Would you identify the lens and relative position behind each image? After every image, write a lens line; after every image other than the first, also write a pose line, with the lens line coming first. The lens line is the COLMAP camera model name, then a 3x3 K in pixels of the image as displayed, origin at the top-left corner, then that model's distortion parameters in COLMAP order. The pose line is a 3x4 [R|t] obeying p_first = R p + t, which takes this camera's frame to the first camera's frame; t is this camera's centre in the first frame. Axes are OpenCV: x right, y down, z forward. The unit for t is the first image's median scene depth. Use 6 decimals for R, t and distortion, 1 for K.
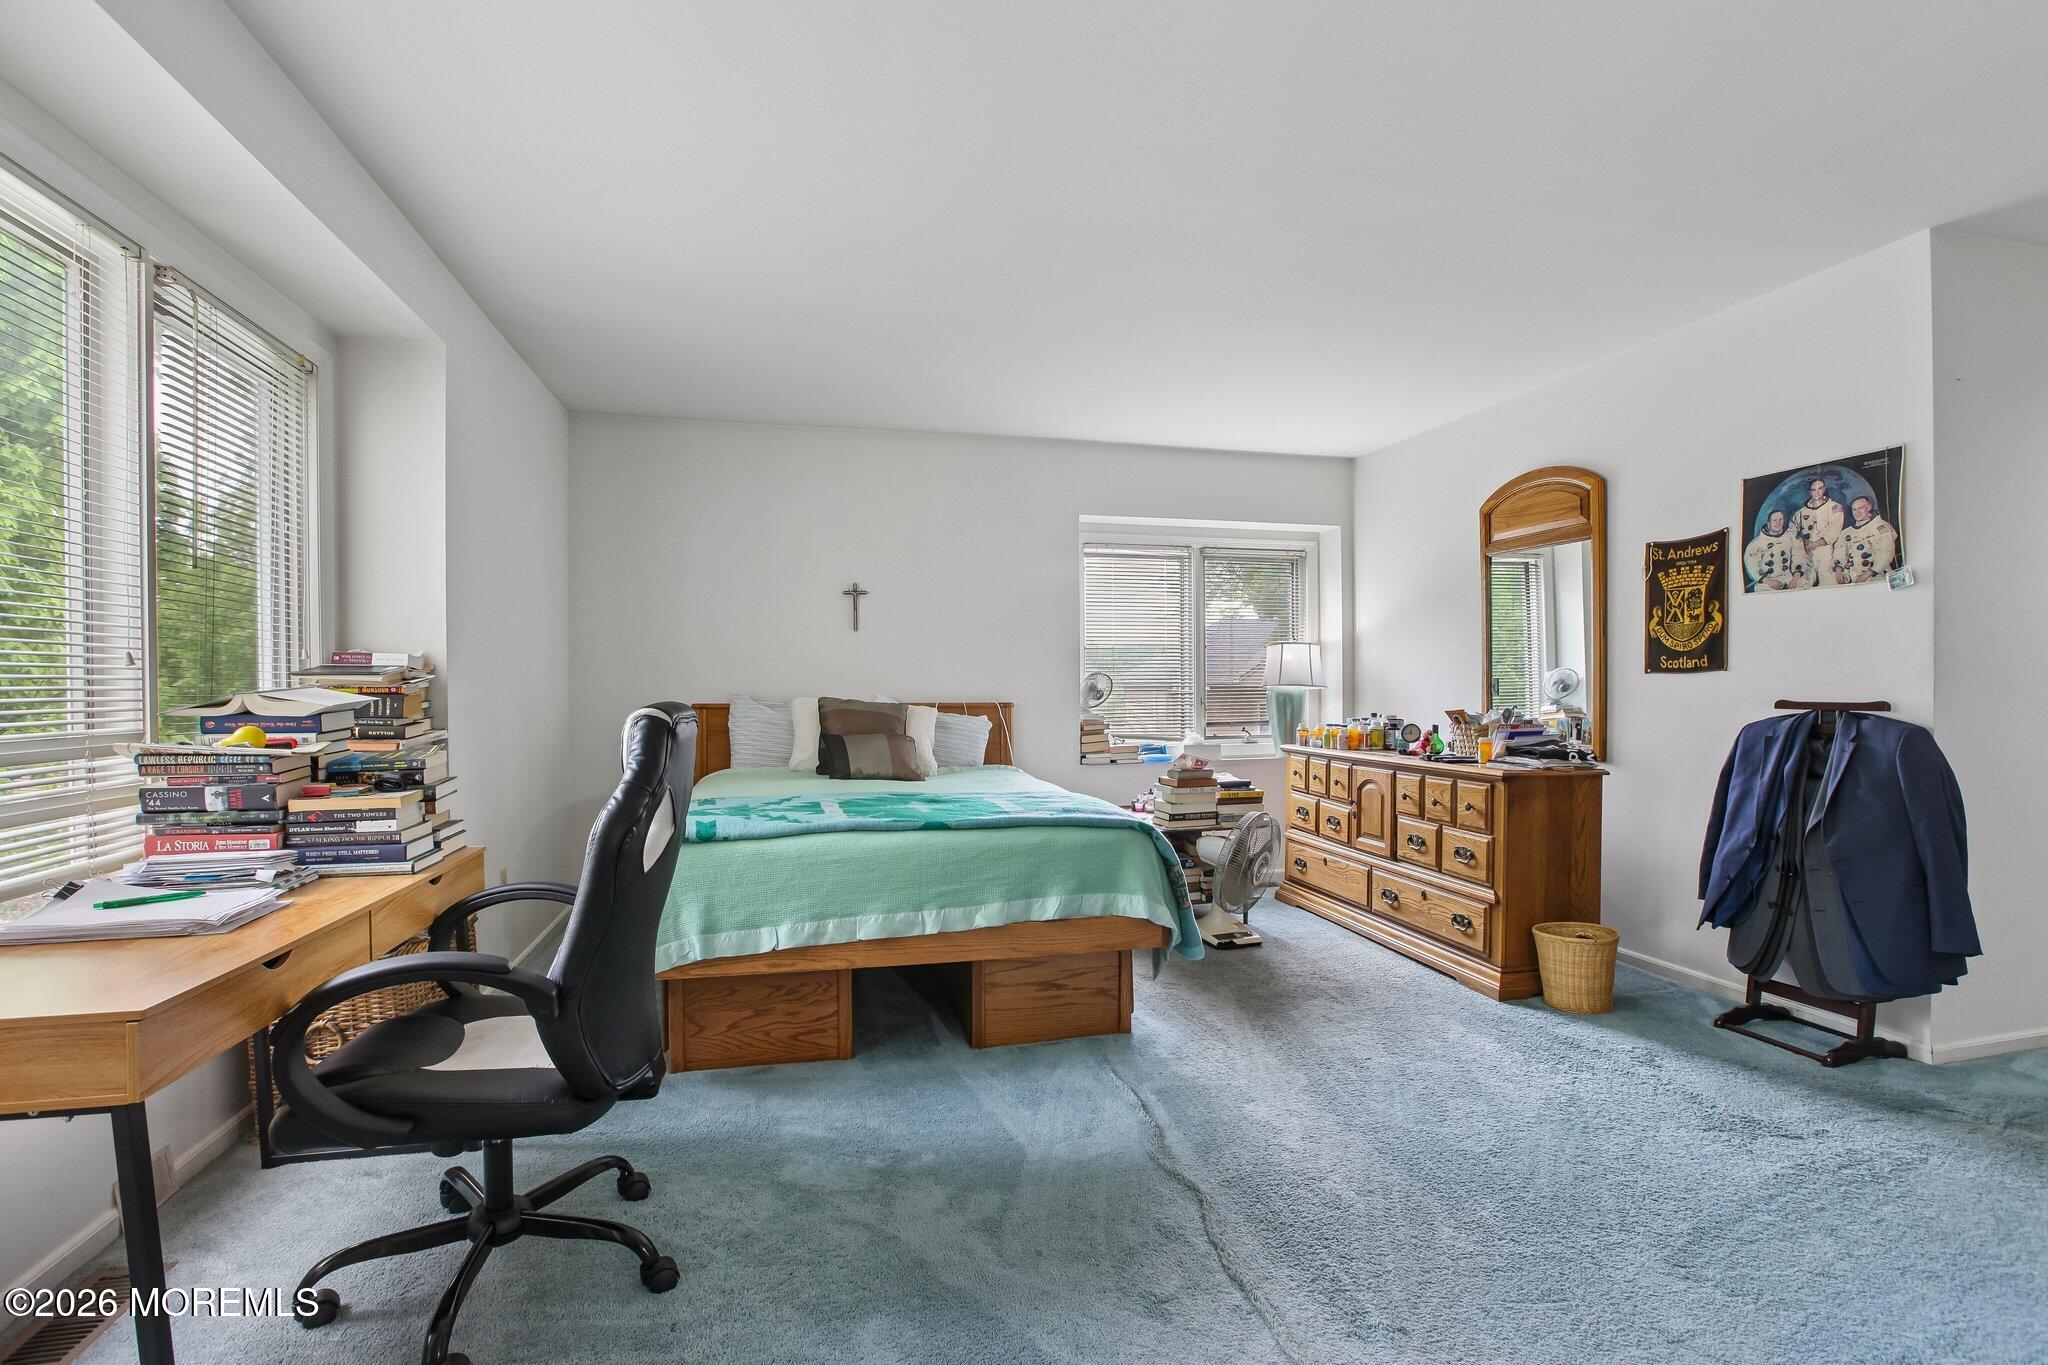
lens RADIAL K [[944.1, 0, 1024.1], [0, 944.1, 683.2], [0, 0, 1]] dist [-0.049401, 0.011624]
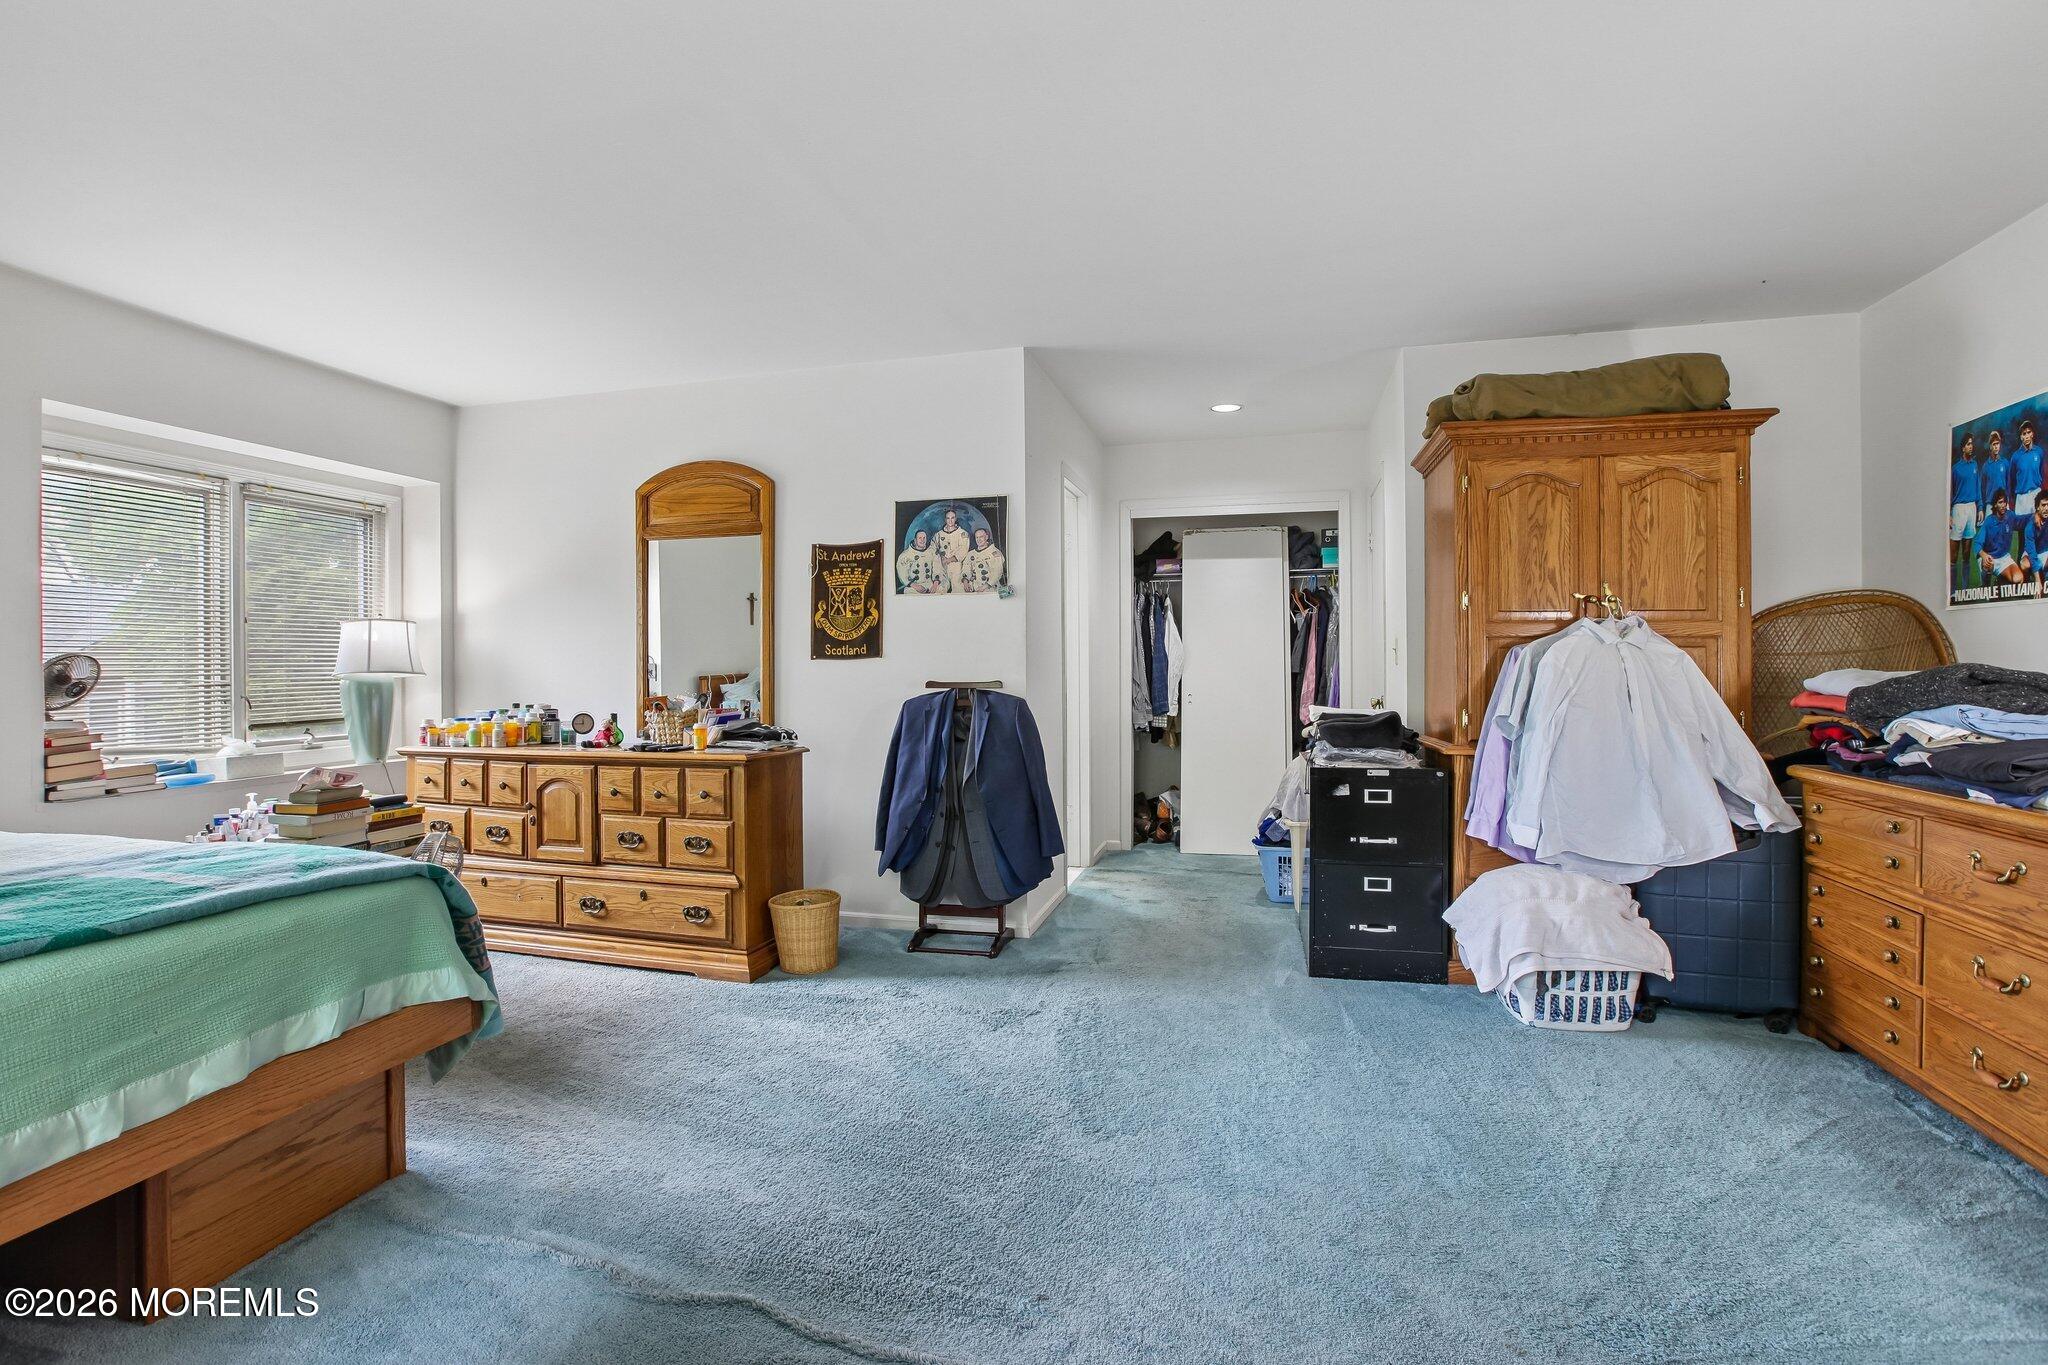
lens RADIAL K [[944.1, 0, 1031.6], [0, 944.1, 660.5], [0, 0, 1]] dist [-0.049401, 0.011624]
pose [[0.481497, 0.006604, 0.876423, -0.245514], [0.003991, 0.999945, -0.009727, 0.003296], [-0.876439, 0.008181, 0.481444, 0.251957]]
